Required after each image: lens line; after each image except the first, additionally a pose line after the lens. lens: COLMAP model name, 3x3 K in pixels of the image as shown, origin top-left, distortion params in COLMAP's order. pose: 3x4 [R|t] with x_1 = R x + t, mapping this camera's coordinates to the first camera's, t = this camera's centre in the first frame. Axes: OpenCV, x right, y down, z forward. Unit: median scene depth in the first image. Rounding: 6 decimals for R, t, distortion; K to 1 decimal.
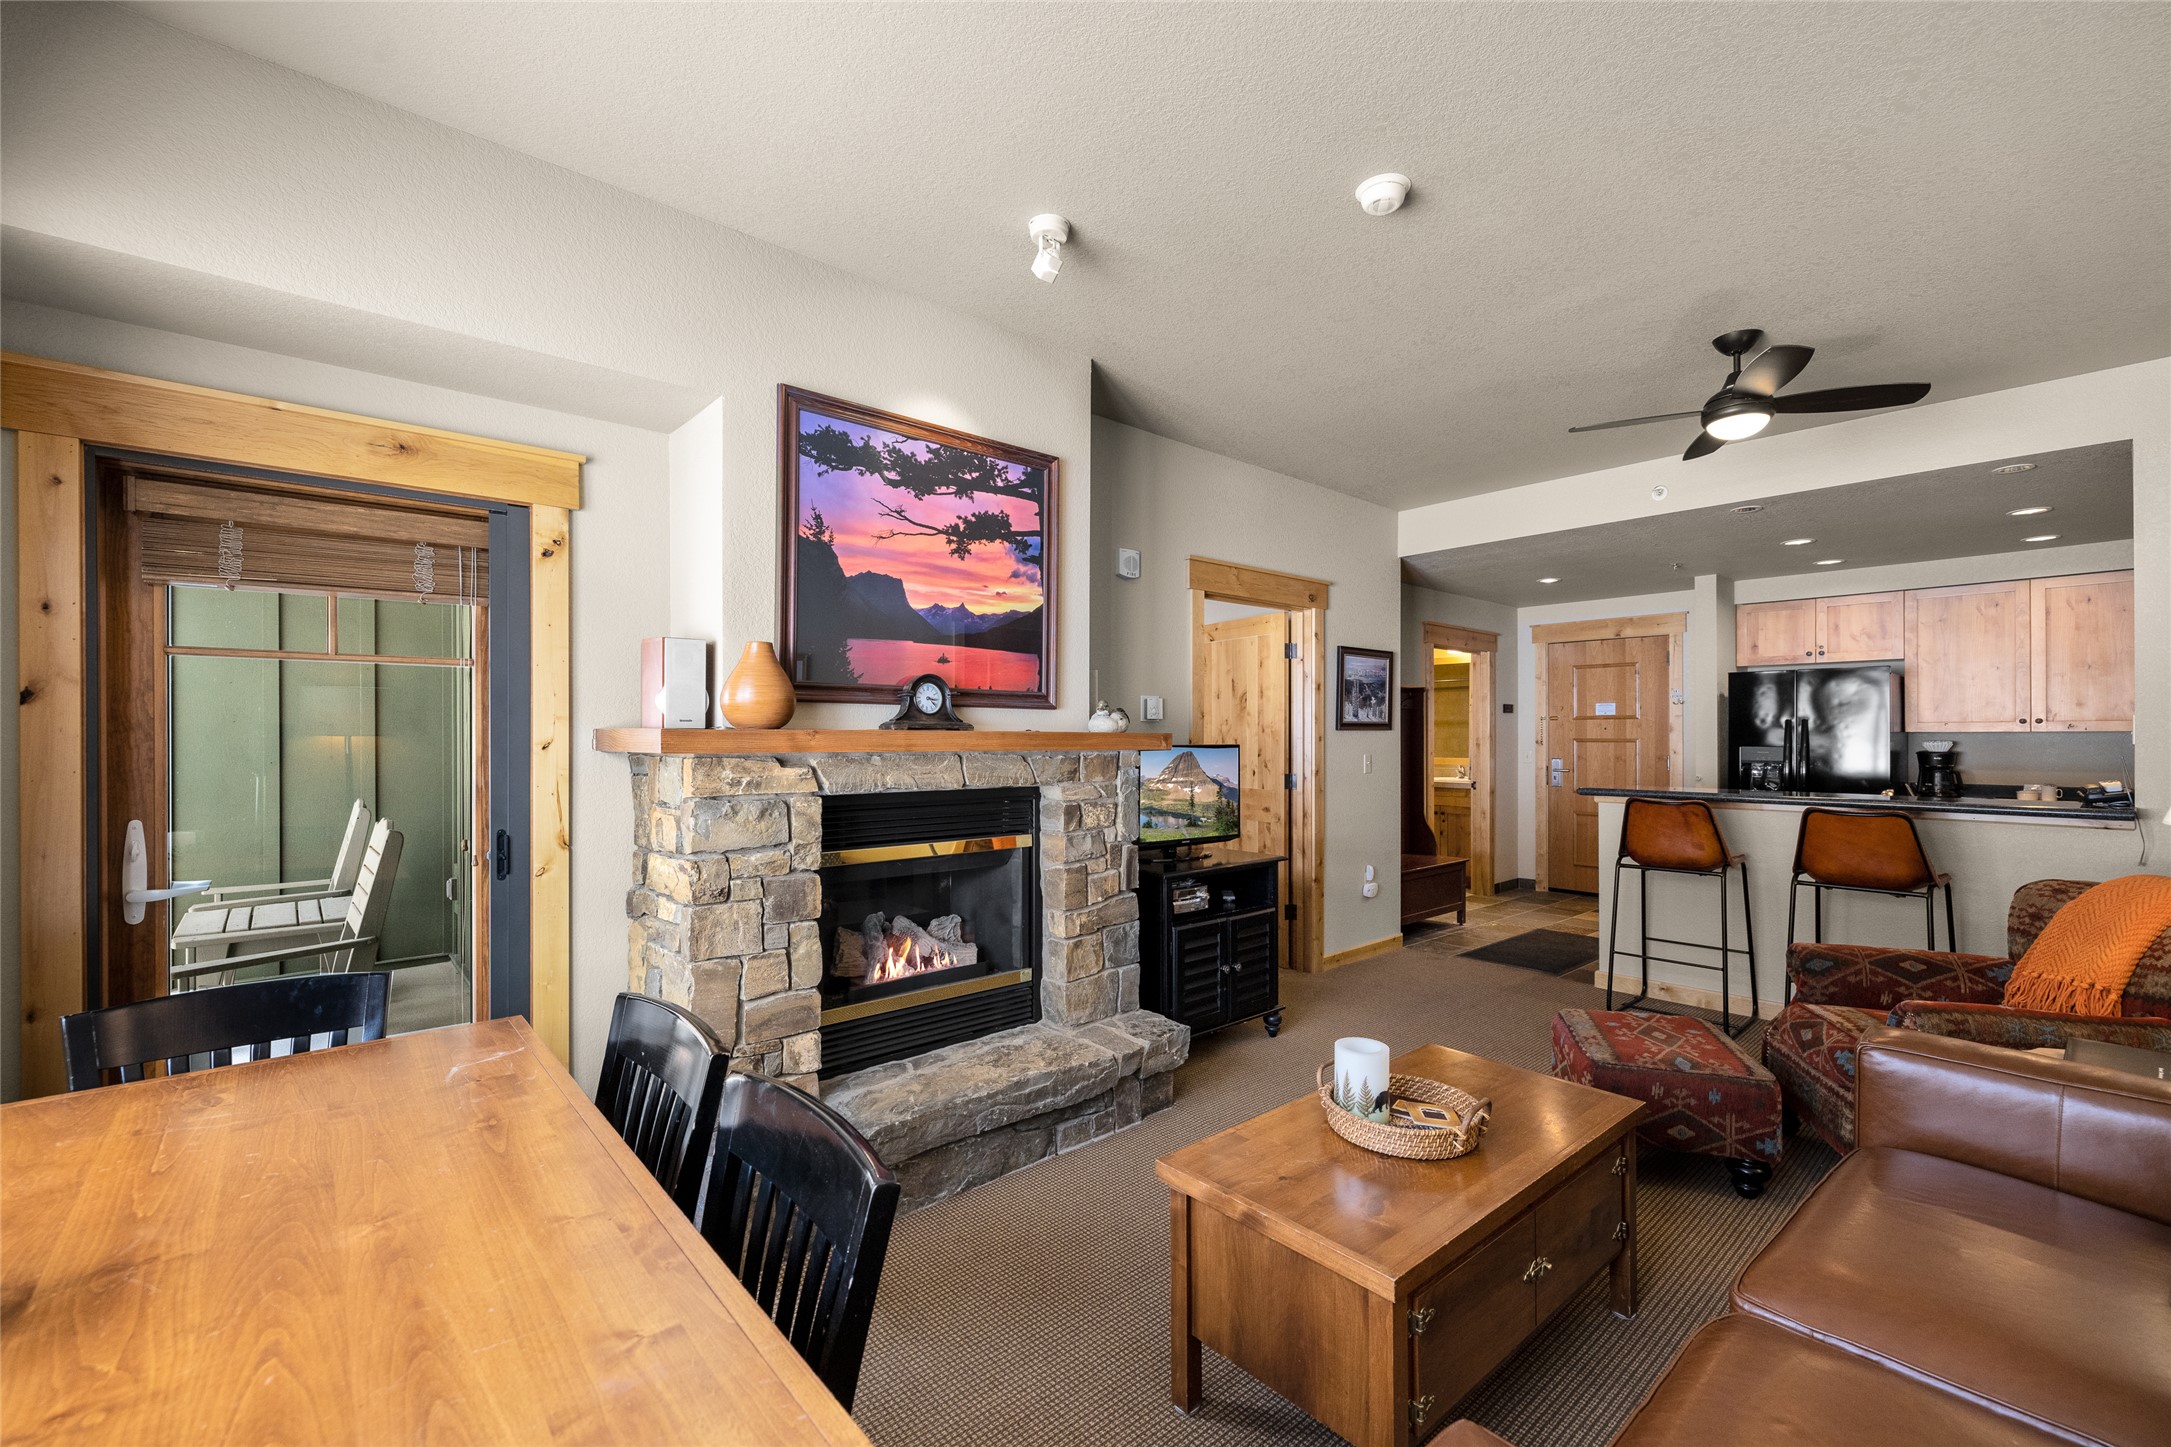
lens RADIAL K [[909.9, 0, 1085.3], [0, 909.9, 729.9], [0, 0, 1]] dist [-0.000420, 0.000051]
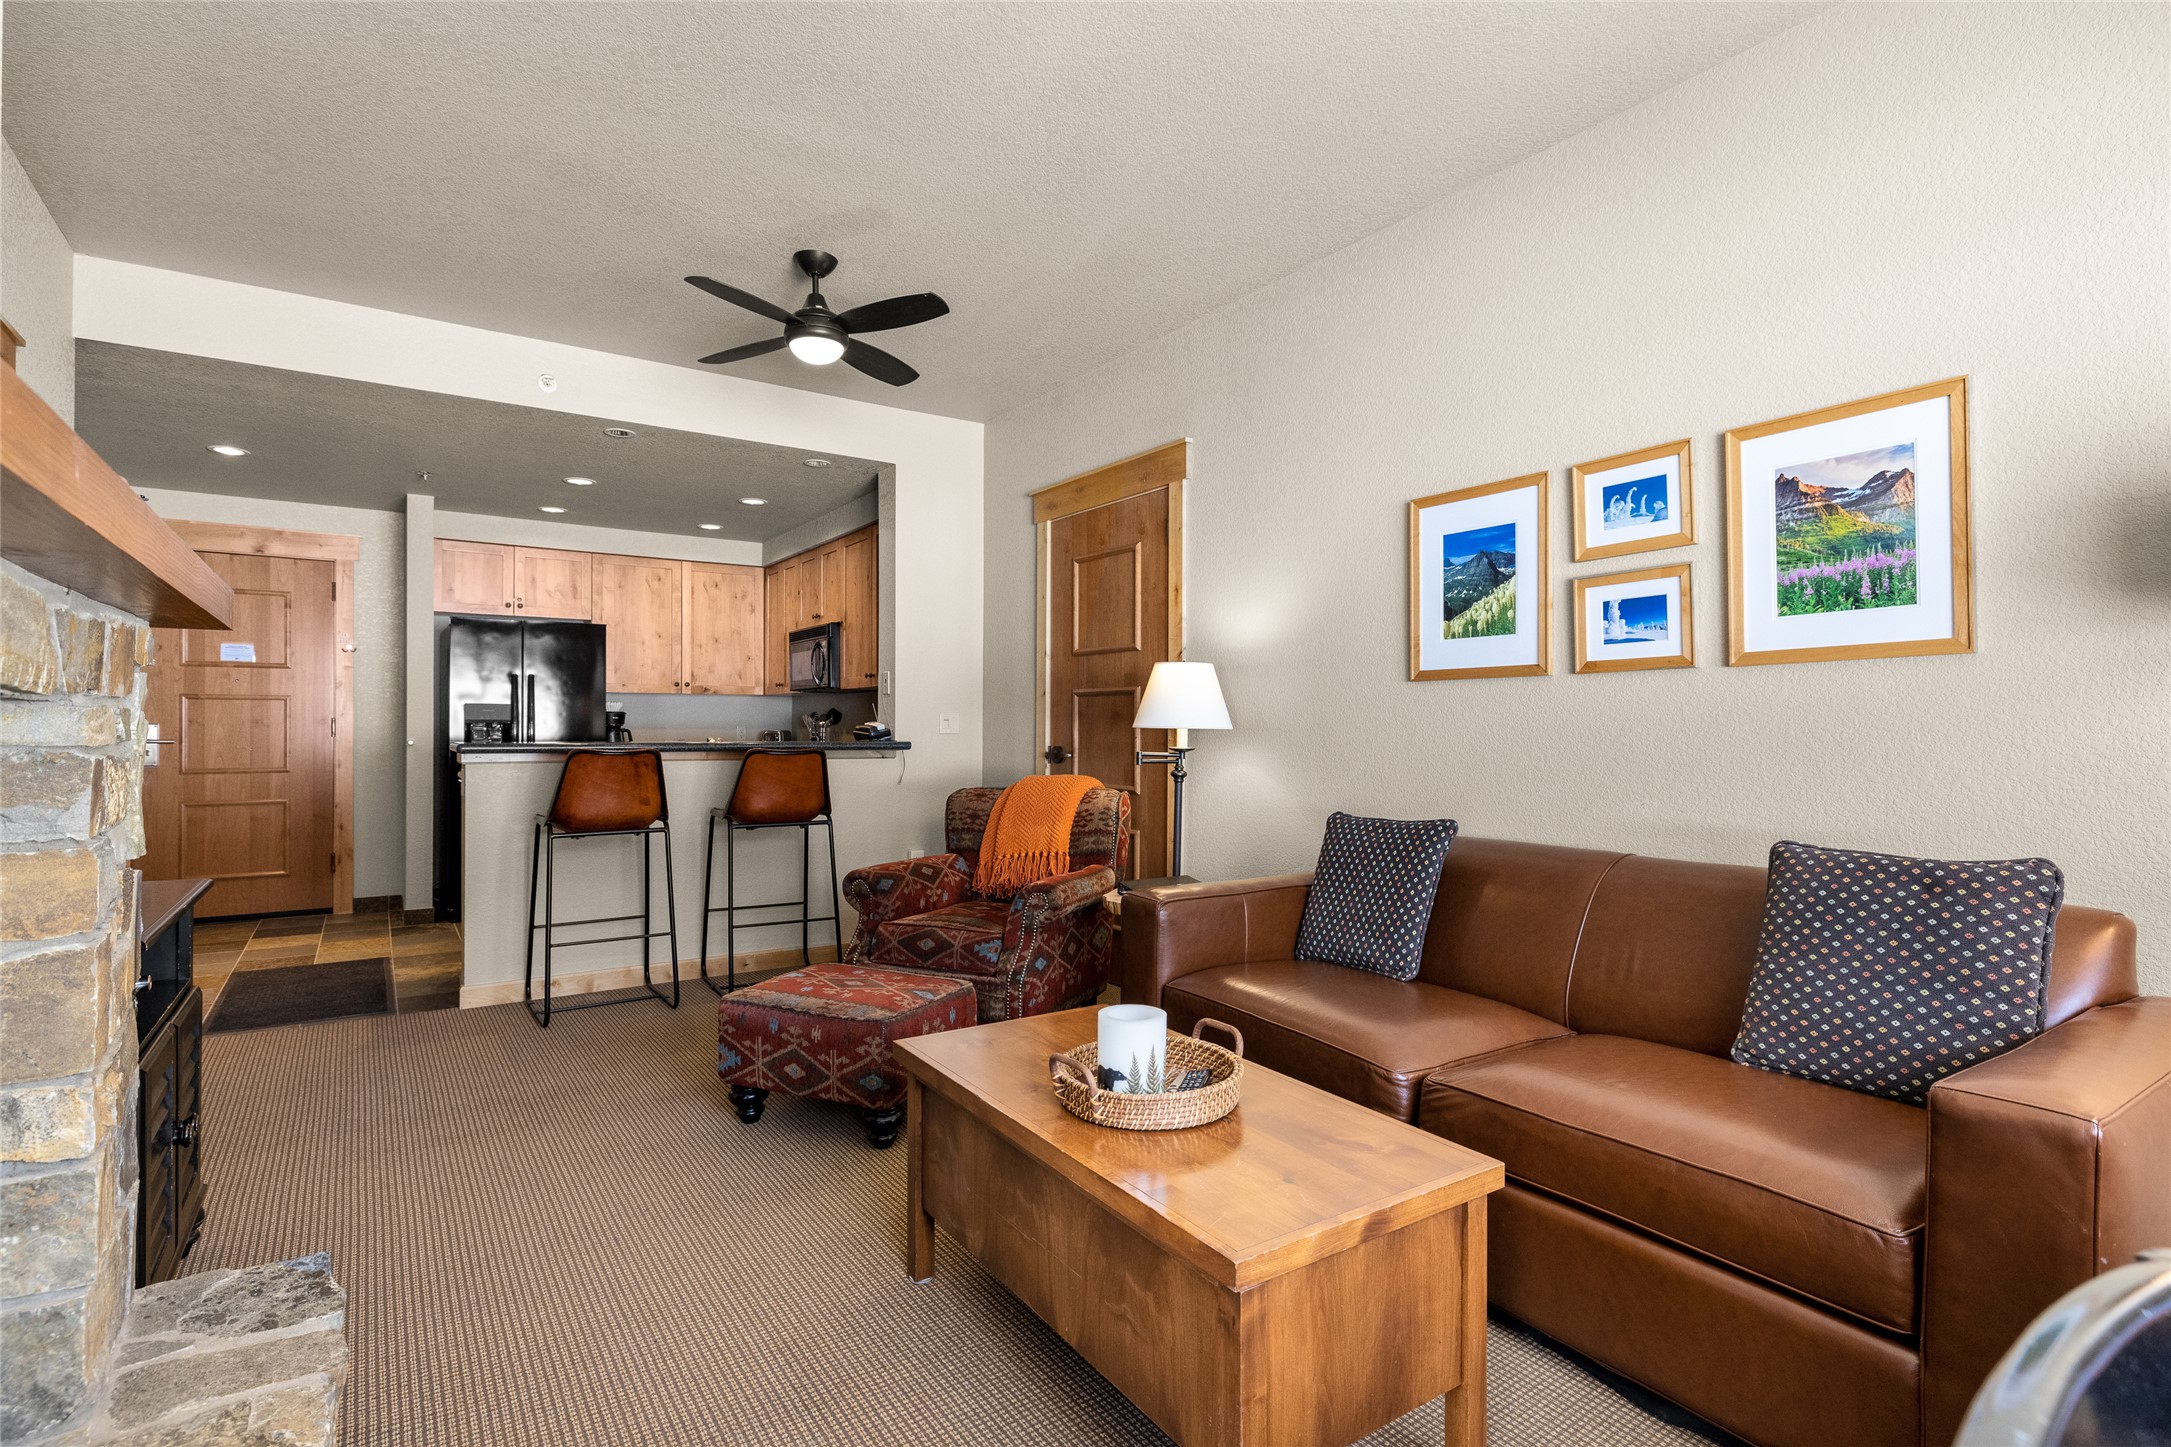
lens RADIAL K [[1045.5, 0, 1085.5], [0, 1045.5, 723.5], [0, 0, 1]] dist [-0.002026, -0.000167]
pose [[0.119229, 0.002700, 0.992863, -0.362855], [-0.008529, 0.999962, -0.001695, 0.065438], [-0.992830, -0.008266, 0.119247, 0.586877]]
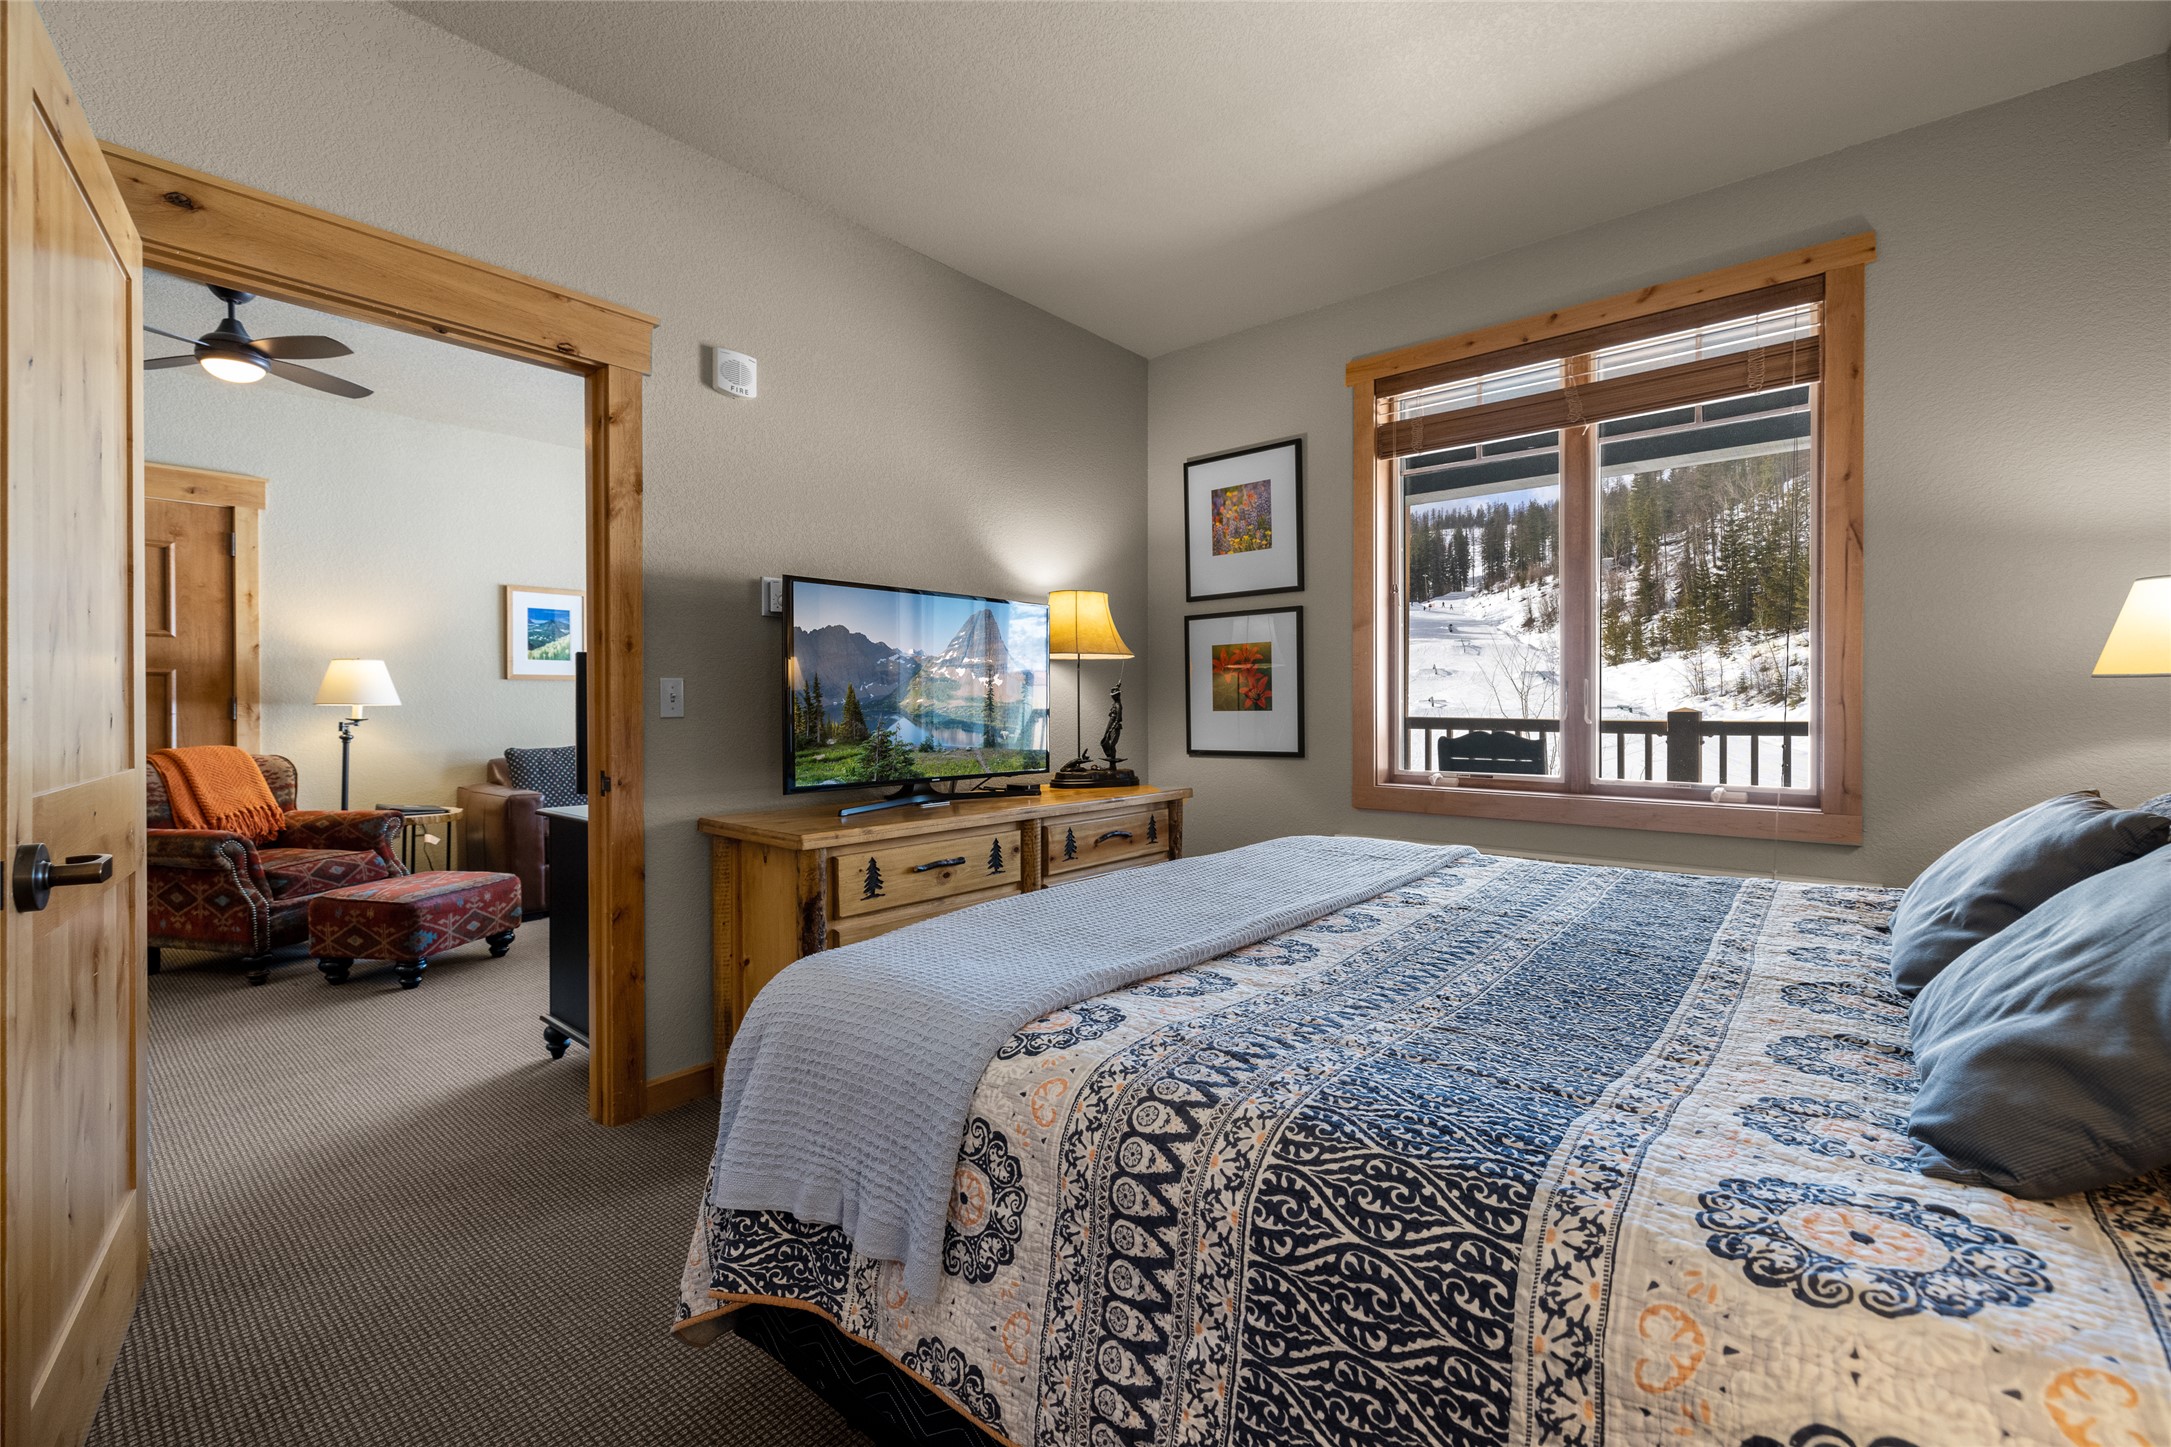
lens RADIAL K [[923.1, 0, 1089.4], [0, 923.1, 708.2], [0, 0, 1]] dist [0.000232, -0.000369]
pose [[-0.989037, 0.002954, -0.147637, -0.132804], [0.002804, 0.999995, 0.001223, 0.075156], [0.147639, 0.000795, -0.989041, 2.282749]]
